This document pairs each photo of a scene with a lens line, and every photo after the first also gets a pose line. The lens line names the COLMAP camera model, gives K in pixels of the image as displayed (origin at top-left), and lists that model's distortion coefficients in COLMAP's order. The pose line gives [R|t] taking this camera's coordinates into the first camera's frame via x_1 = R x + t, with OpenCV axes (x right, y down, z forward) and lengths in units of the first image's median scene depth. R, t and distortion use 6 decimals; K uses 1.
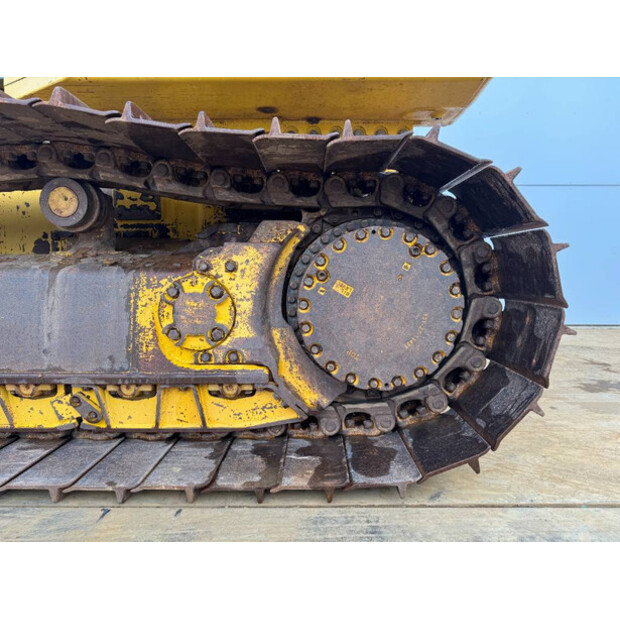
lens RADIAL K [[434.7, 0, 314.3], [0, 434.7, 309.0], [0, 0, 1]] dist [0.045123, -0.046977]
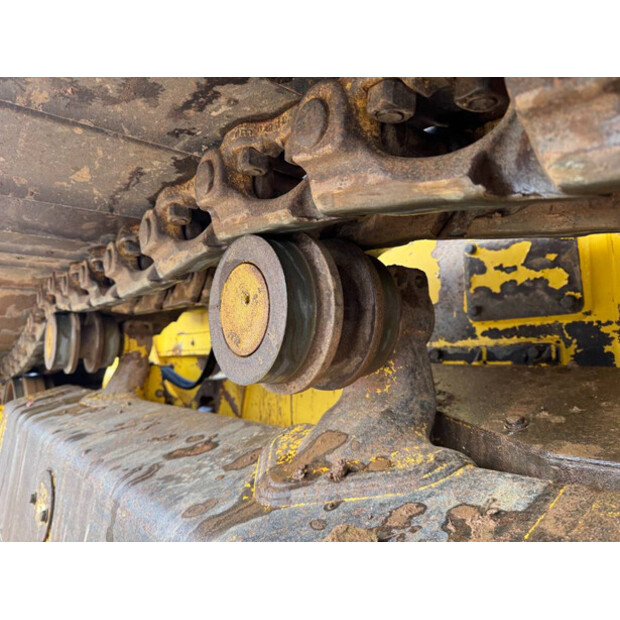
lens RADIAL K [[434.7, 0, 314.0], [0, 434.7, 309.0], [0, 0, 1]] dist [0.045123, -0.046977]
pose [[0.623339, -0.083623, -0.777467, -0.225743], [-0.048014, 0.988296, -0.144795, -0.156015], [0.780476, 0.127586, 0.612029, 0.657649]]
